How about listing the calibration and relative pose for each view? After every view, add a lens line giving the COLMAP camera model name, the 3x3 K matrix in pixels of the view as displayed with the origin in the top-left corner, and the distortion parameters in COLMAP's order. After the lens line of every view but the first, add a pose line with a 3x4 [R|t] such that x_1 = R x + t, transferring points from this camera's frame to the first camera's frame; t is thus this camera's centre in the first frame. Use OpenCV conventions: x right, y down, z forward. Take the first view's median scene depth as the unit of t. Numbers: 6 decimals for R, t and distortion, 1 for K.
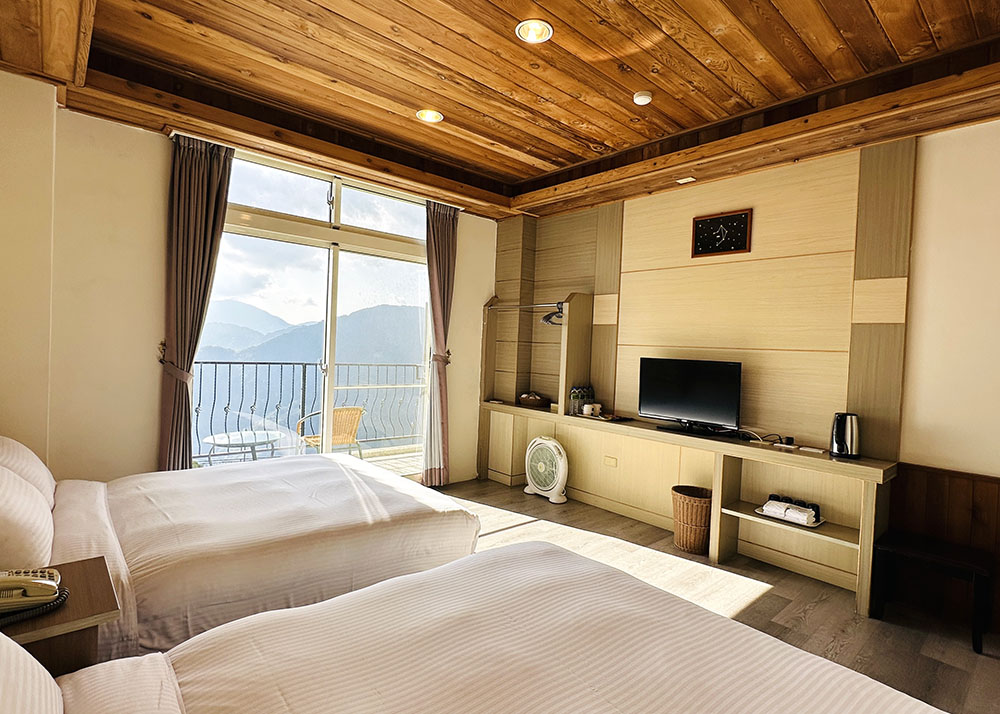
lens RADIAL K [[510.4, 0, 515.6], [0, 510.4, 351.0], [0, 0, 1]] dist [-0.003402, 0.002157]
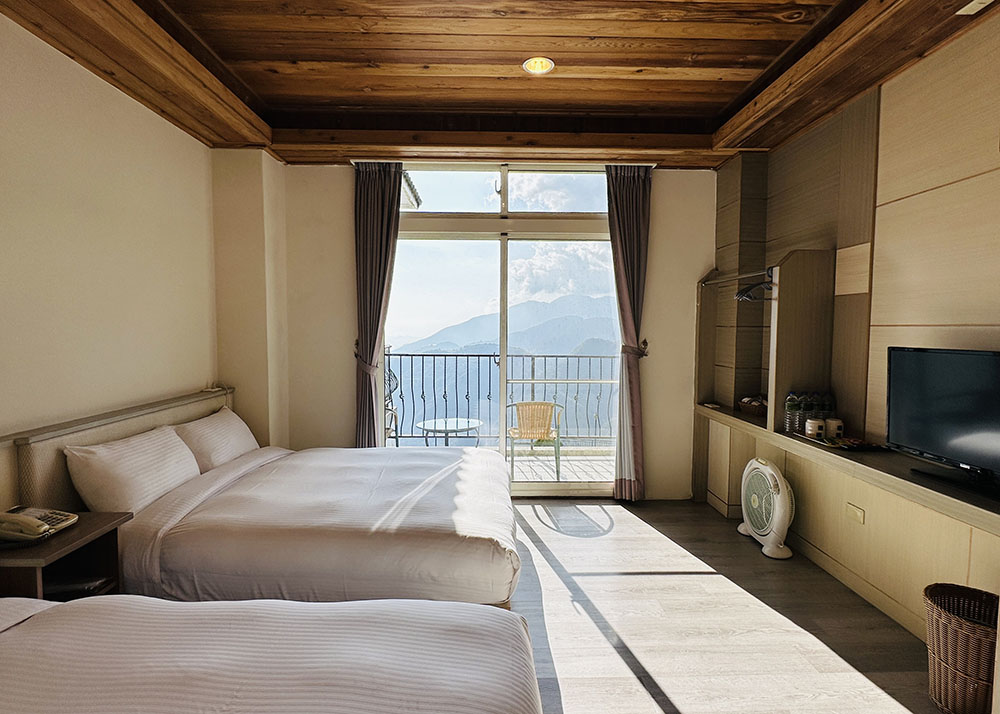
lens RADIAL K [[510.4, 0, 501.0], [0, 510.4, 352.4], [0, 0, 1]] dist [-0.003402, 0.002157]
pose [[0.750083, -0.005654, -0.661319, 0.274731], [0.021082, 0.999660, 0.015365, 0.001023], [0.661007, -0.025467, 0.749947, 0.249979]]
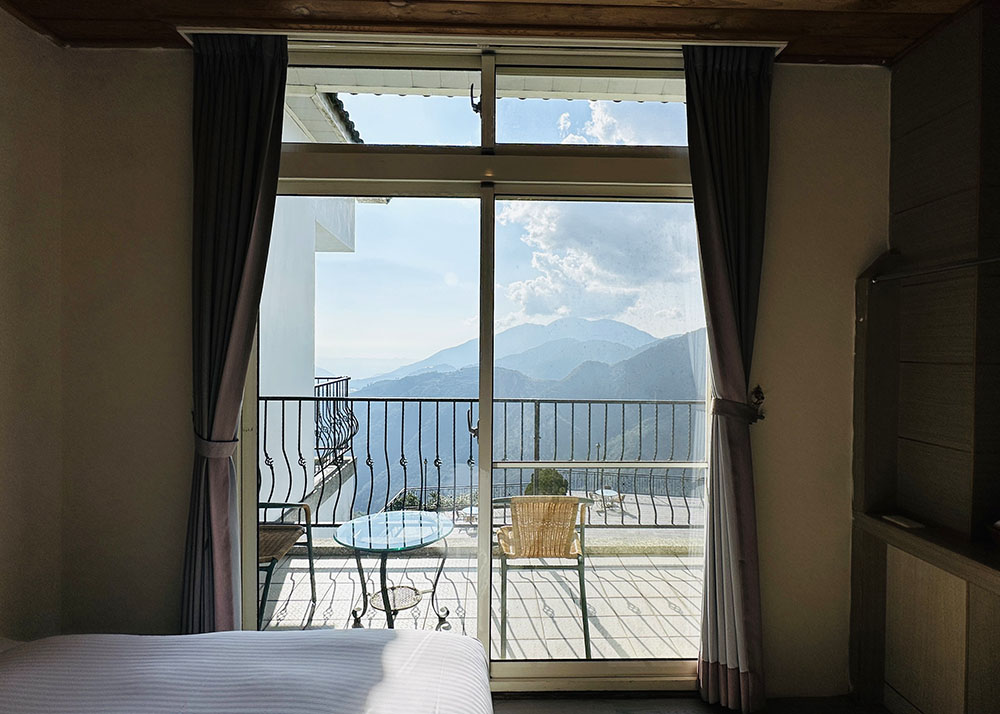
lens RADIAL K [[510.4, 0, 498.2], [0, 510.4, 354.8], [0, 0, 1]] dist [-0.003402, 0.002157]
pose [[0.750469, -0.030070, -0.660221, -0.012592], [0.019394, 0.999536, -0.023479, -0.026642], [0.660621, 0.004816, 0.750704, 0.601713]]
